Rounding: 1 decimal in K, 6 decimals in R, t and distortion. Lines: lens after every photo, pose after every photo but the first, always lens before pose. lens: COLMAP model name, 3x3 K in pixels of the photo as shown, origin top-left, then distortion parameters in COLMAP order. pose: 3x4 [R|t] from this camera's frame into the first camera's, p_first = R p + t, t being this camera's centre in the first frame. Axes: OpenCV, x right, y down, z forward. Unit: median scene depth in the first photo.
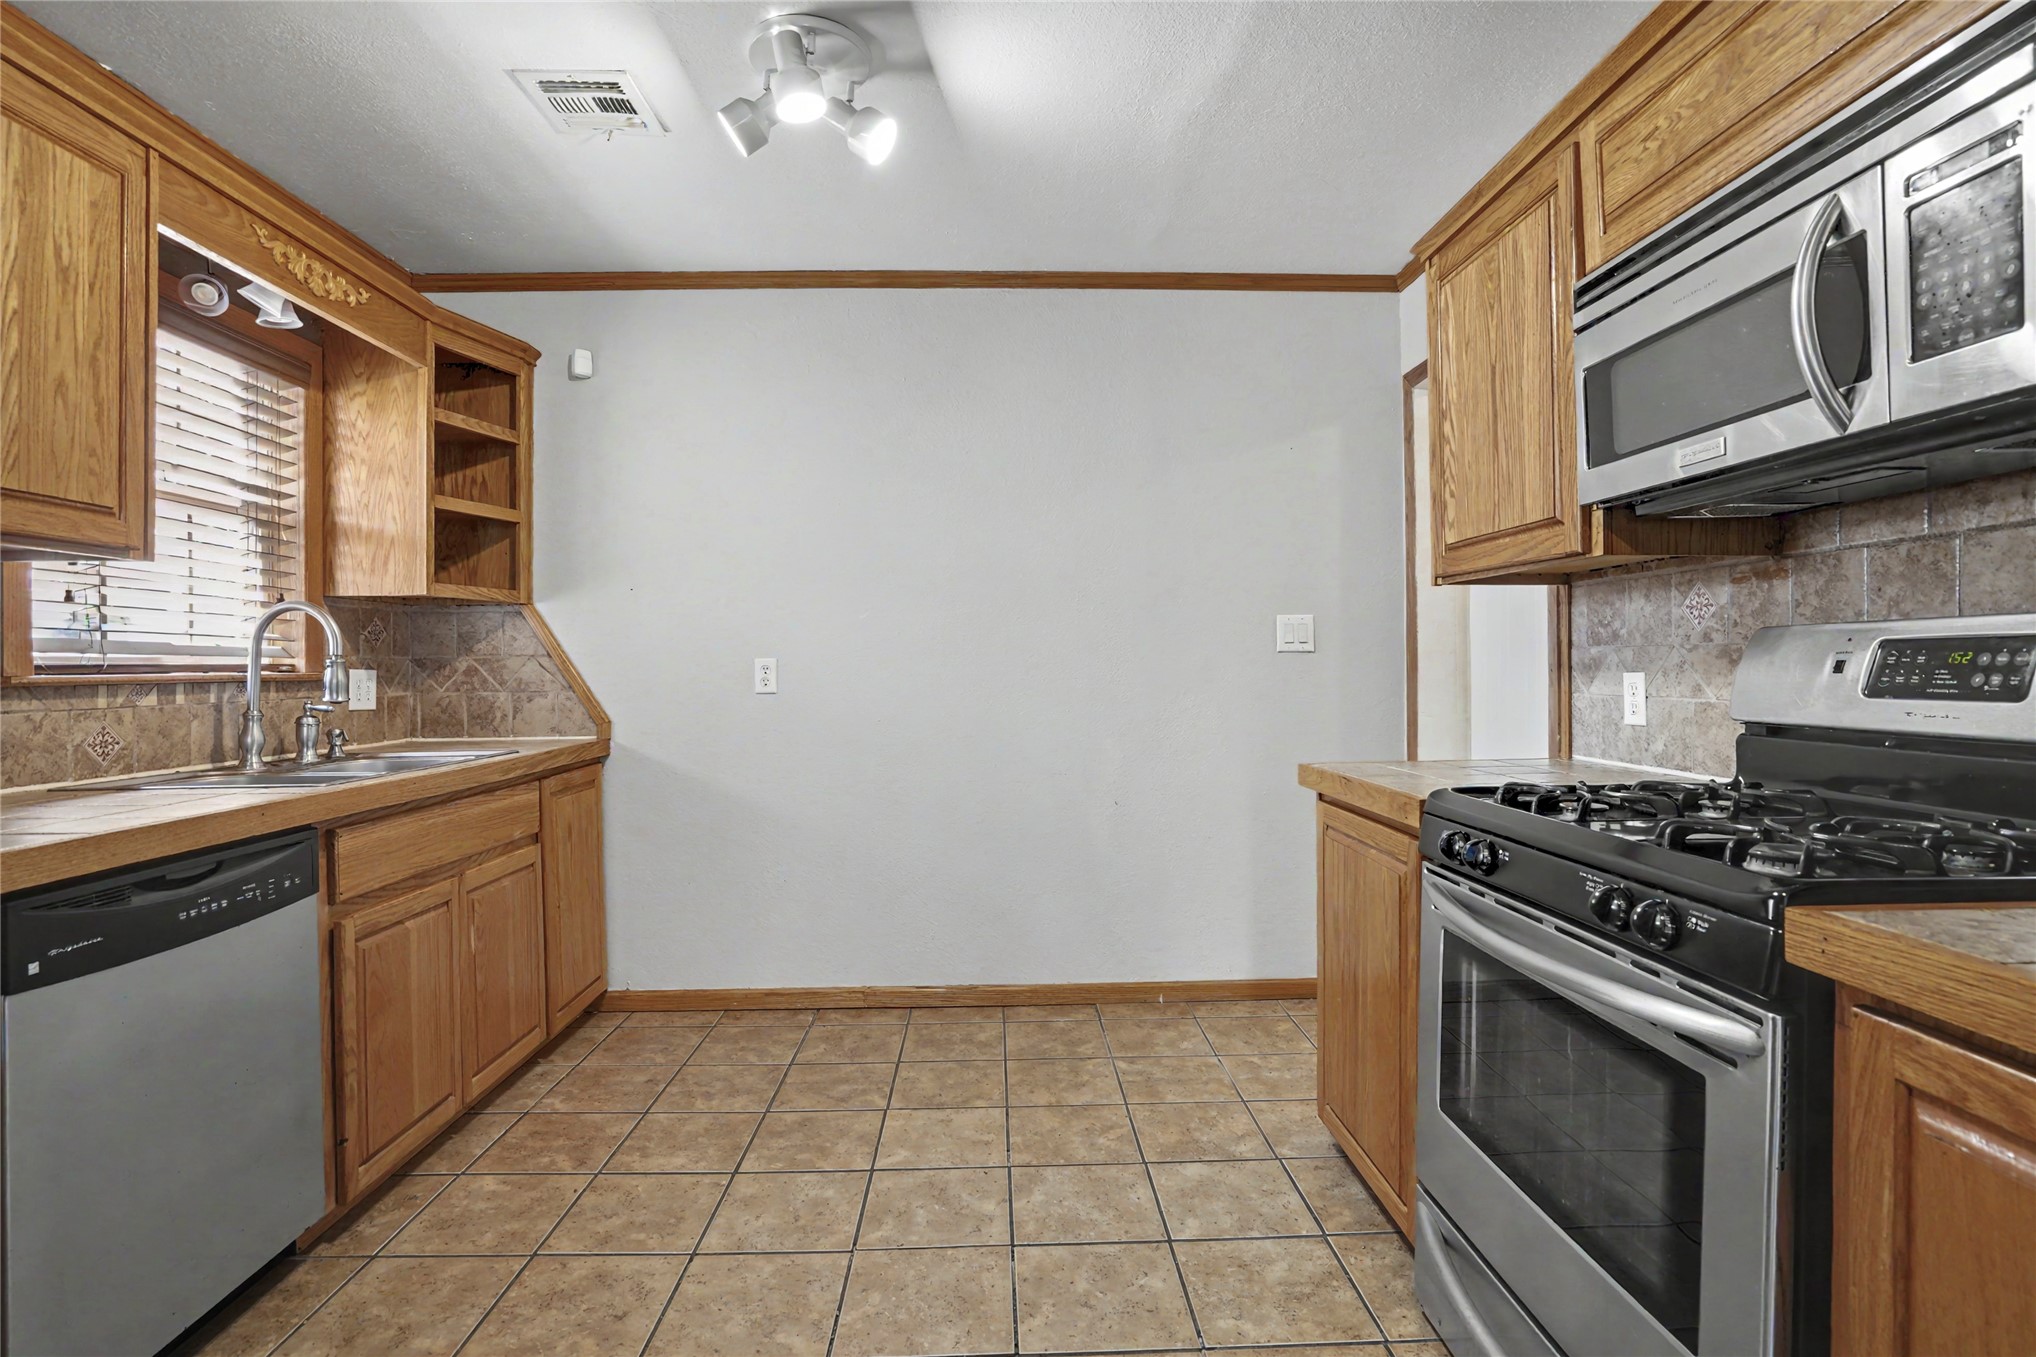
lens RADIAL K [[1005.7, 0, 1011.7], [0, 1005.7, 666.6], [0, 0, 1]] dist [-0.029372, 0.006593]
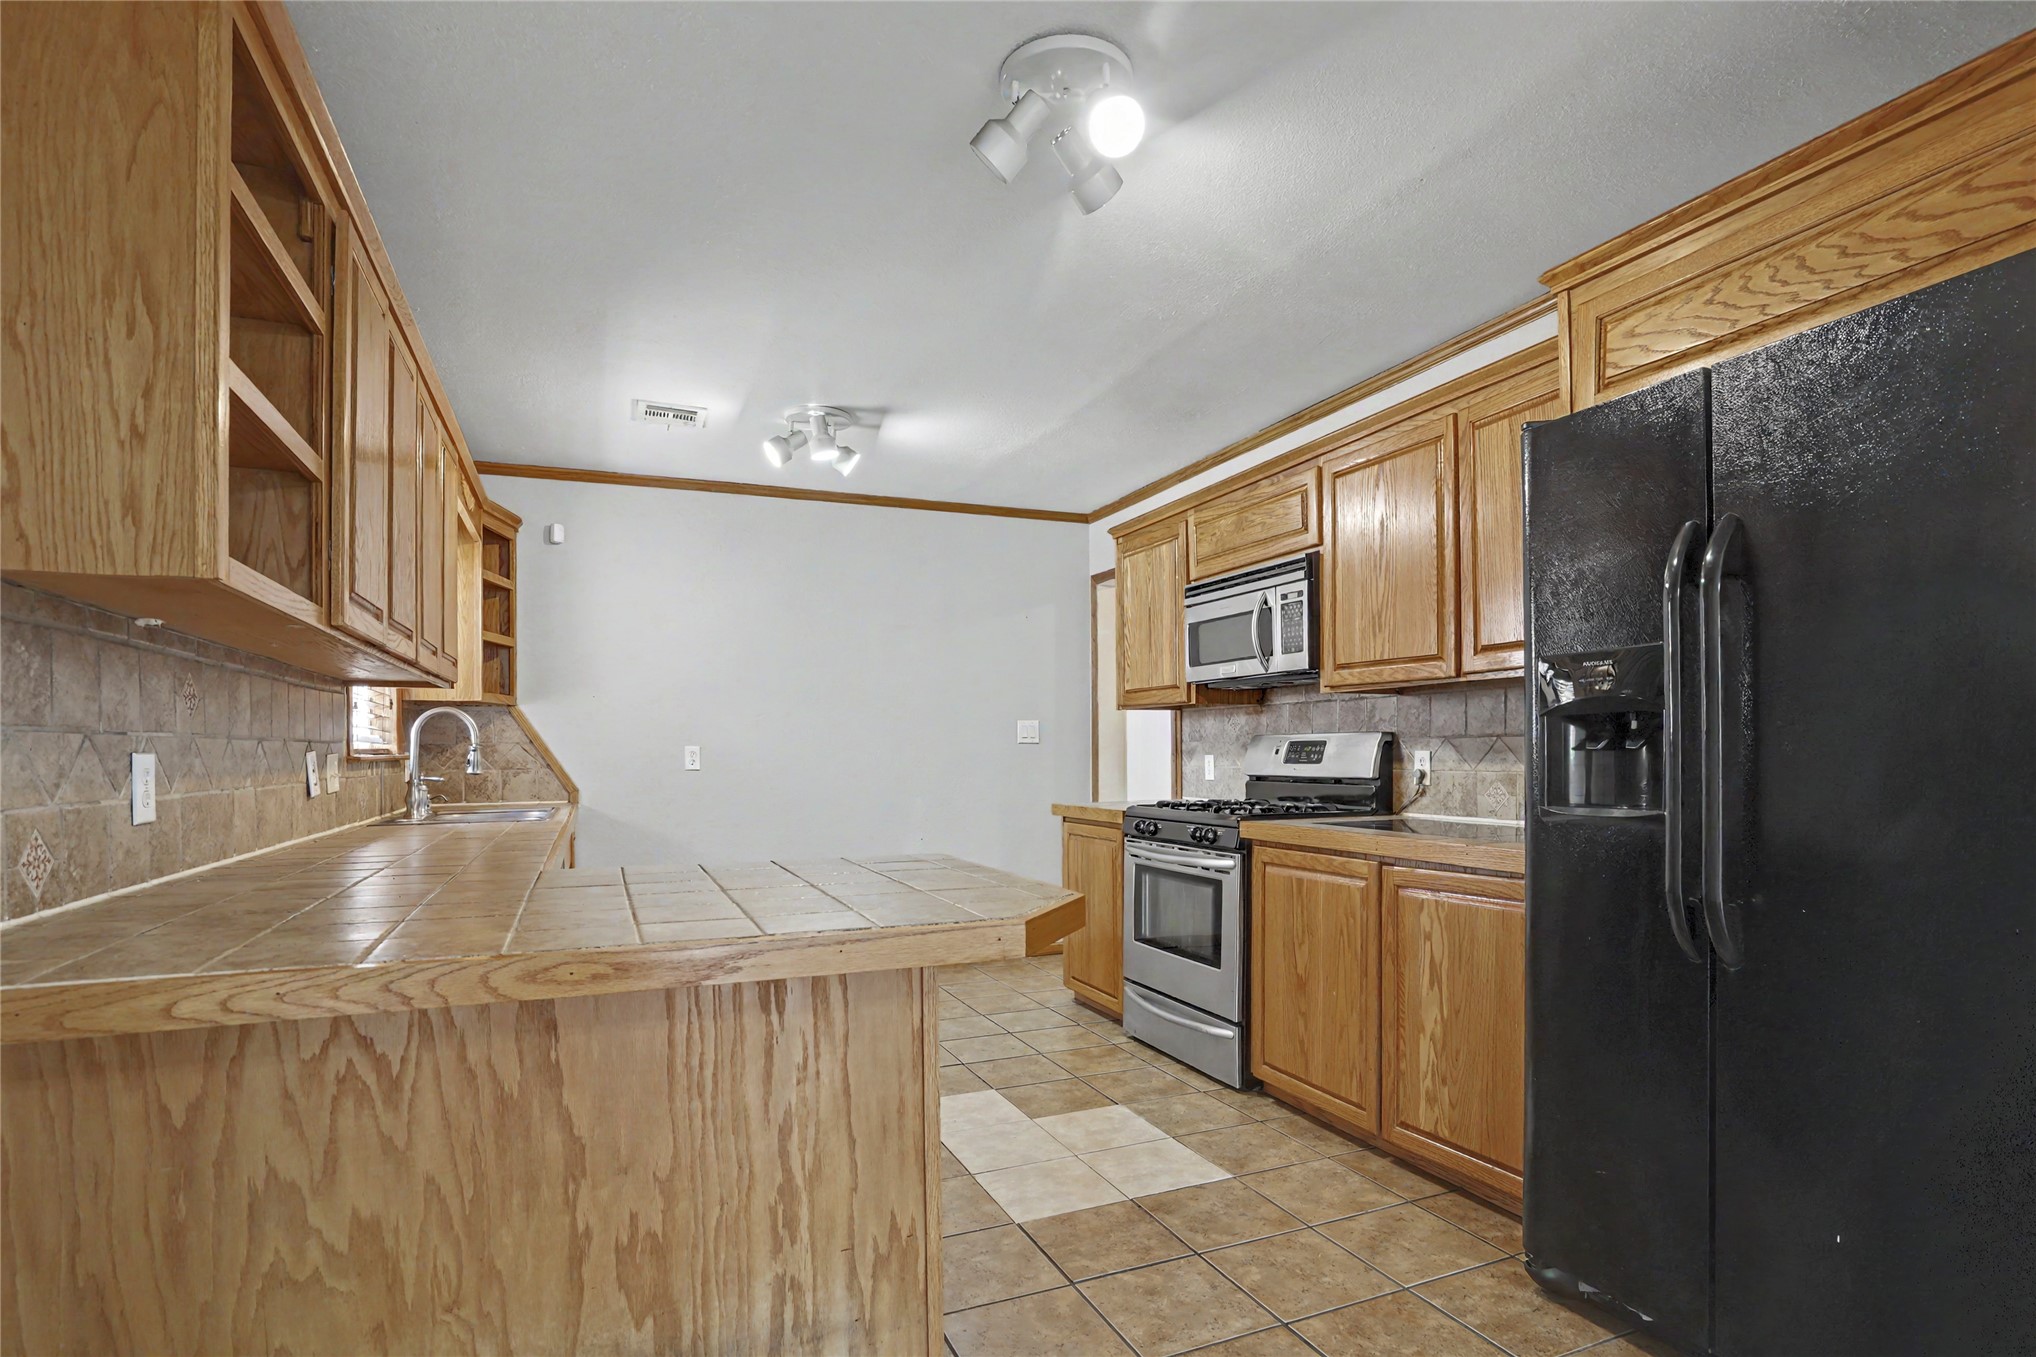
lens RADIAL K [[1068.1, 0, 1033.2], [0, 1068.1, 751.8], [0, 0, 1]] dist [0.001914, -0.000023]
pose [[0.930121, 0.002842, 0.367242, -0.632314], [-0.001563, 0.999992, -0.003780, 0.009681], [-0.367250, 0.002942, 0.930118, -1.108880]]
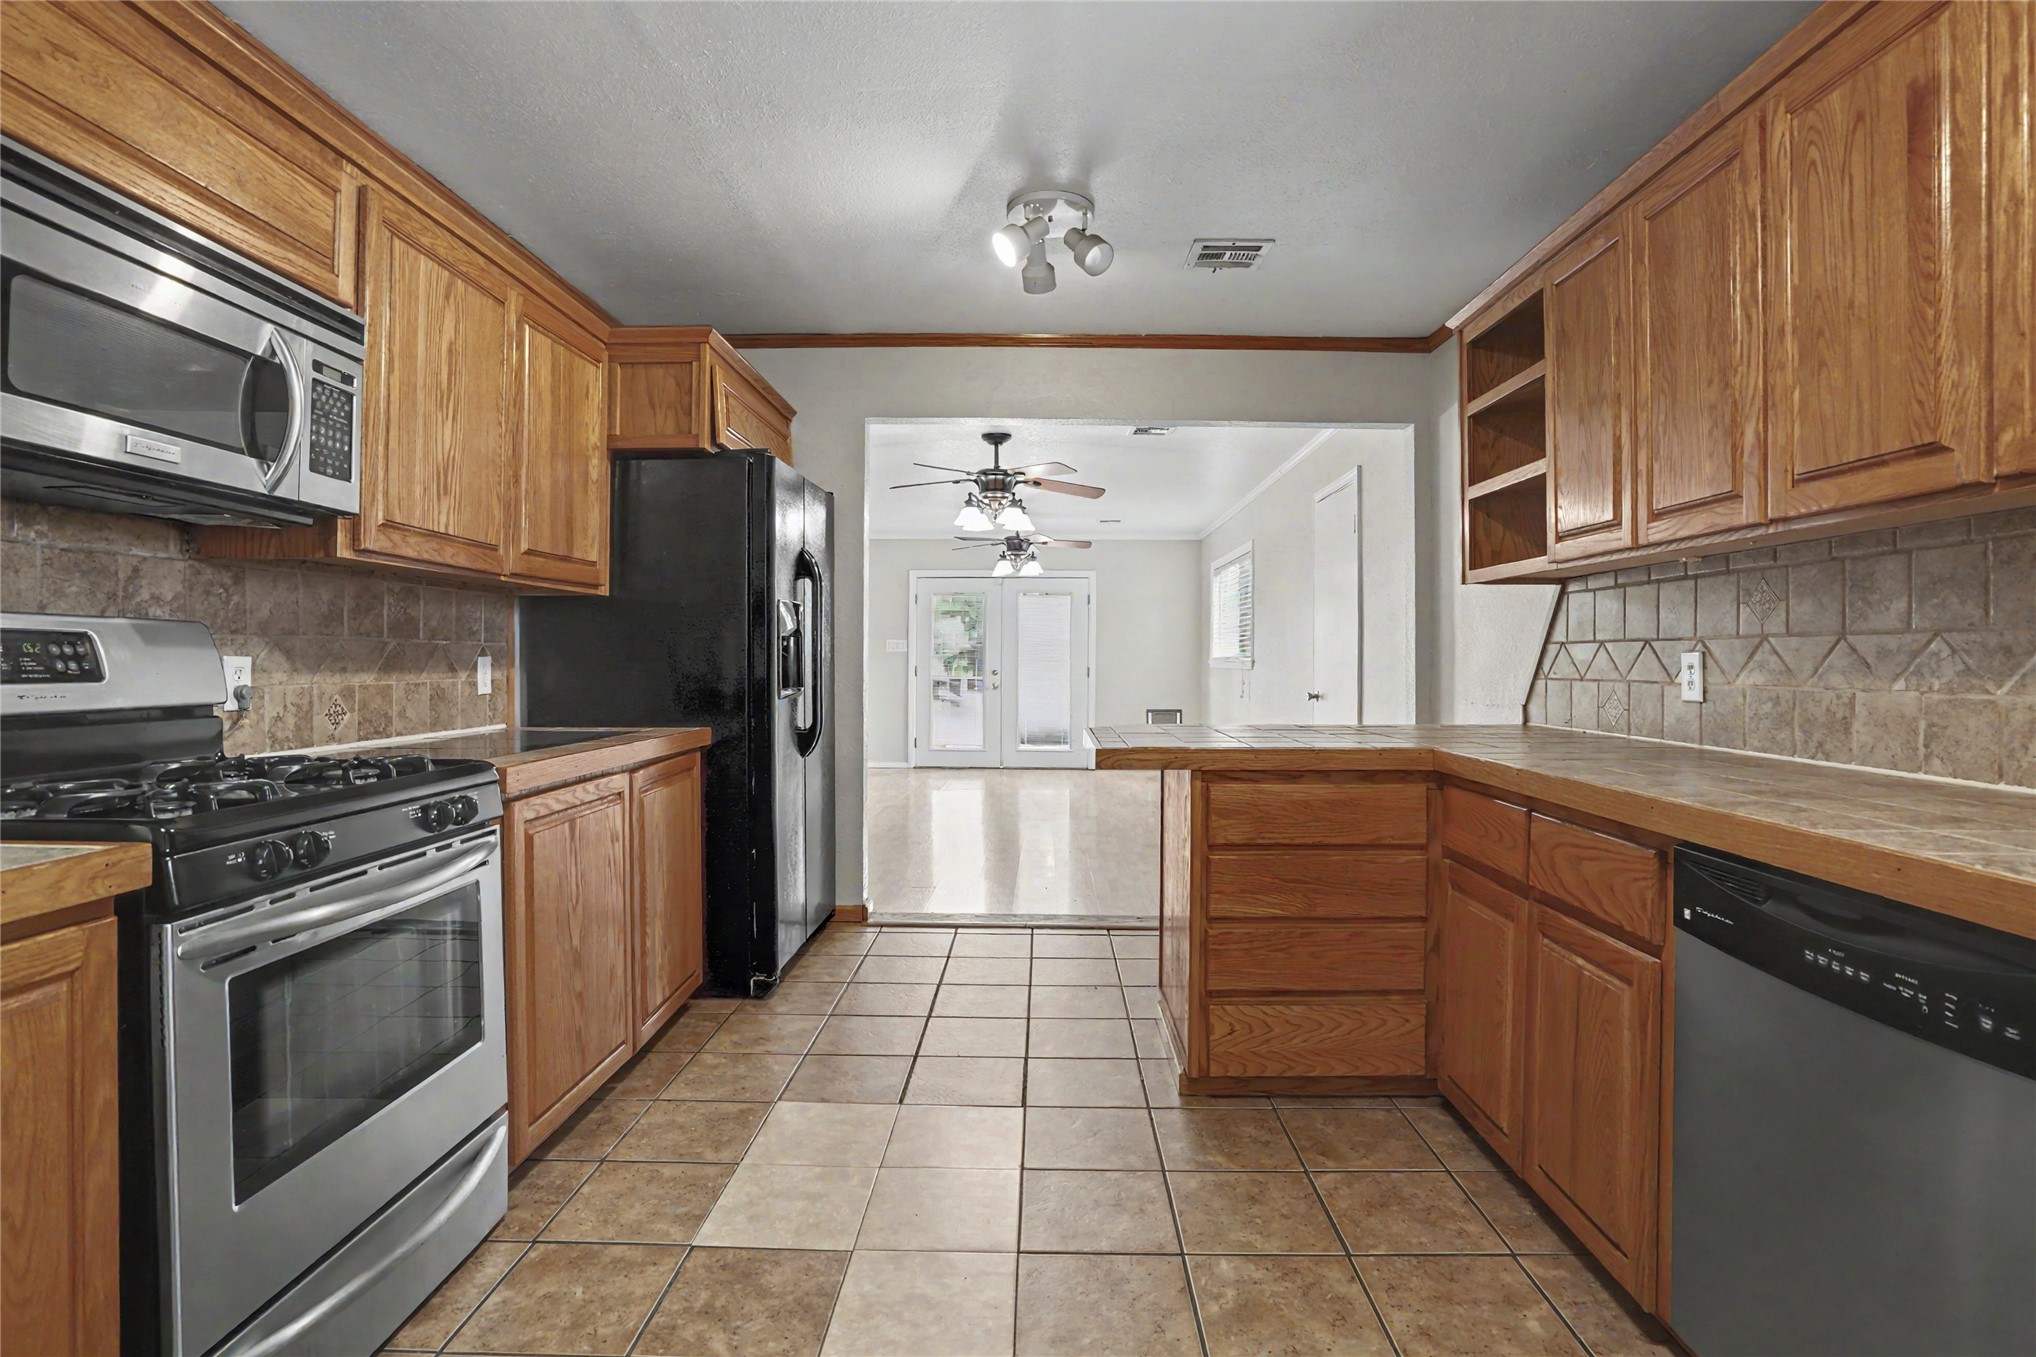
lens RADIAL K [[1005.7, 0, 1023.0], [0, 1005.7, 665.0], [0, 0, 1]] dist [-0.029372, 0.006593]
pose [[-0.999077, 0.005846, 0.042559, -0.205370], [0.005956, 0.999979, 0.002450, 0.011450], [-0.042544, 0.002701, -0.999091, 1.539947]]
